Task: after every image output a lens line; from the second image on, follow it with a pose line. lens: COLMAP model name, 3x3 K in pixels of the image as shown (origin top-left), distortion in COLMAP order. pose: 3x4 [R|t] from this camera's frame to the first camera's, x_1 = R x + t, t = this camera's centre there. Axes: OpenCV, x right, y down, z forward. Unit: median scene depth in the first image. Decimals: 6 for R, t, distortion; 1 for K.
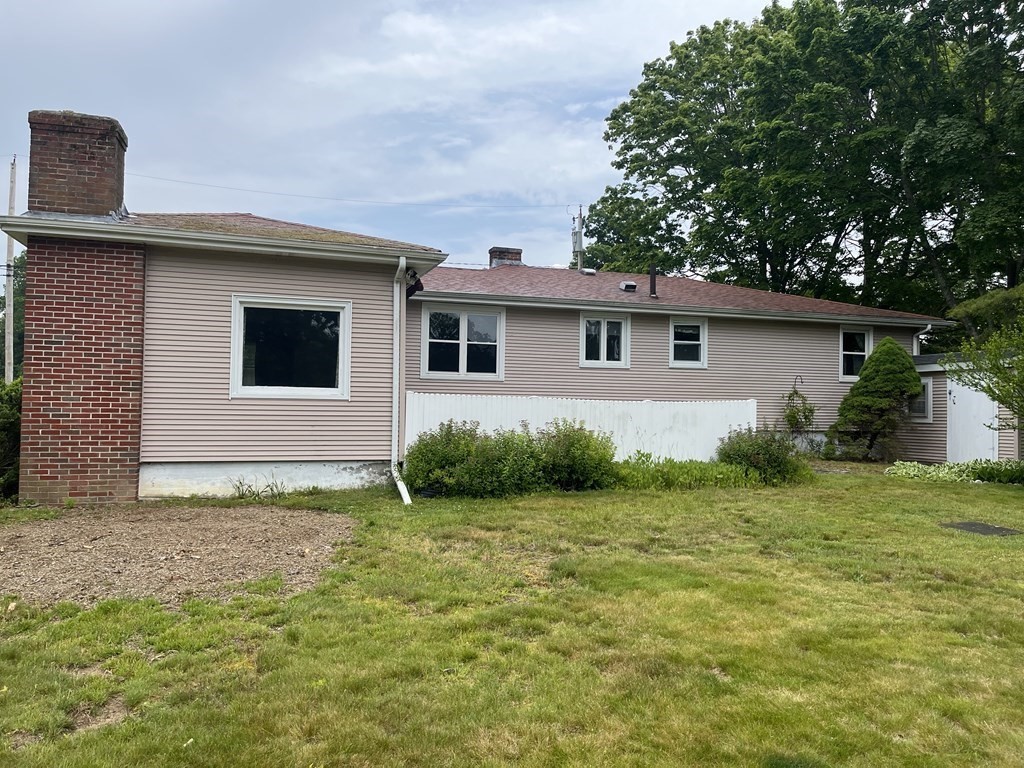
lens RADIAL K [[701.0, 0, 512.0], [0, 701.0, 384.0], [0, 0, 1]] dist [-0.001523, -0.000796]
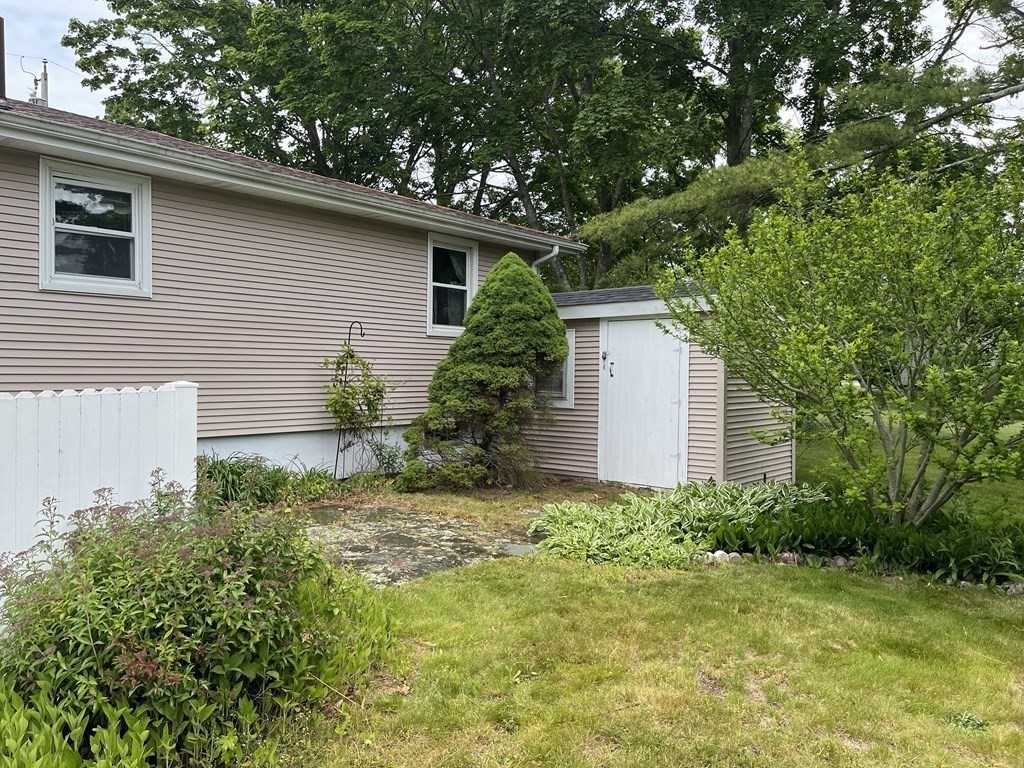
lens RADIAL K [[781.6, 0, 512.0], [0, 781.6, 384.0], [0, 0, 1]] dist [0.087325, -0.002158]
pose [[0.841321, -0.015838, 0.540304, 0.203111], [-0.013588, 0.998635, 0.050431, 0.003296], [-0.540365, -0.049770, 0.839957, 0.475663]]
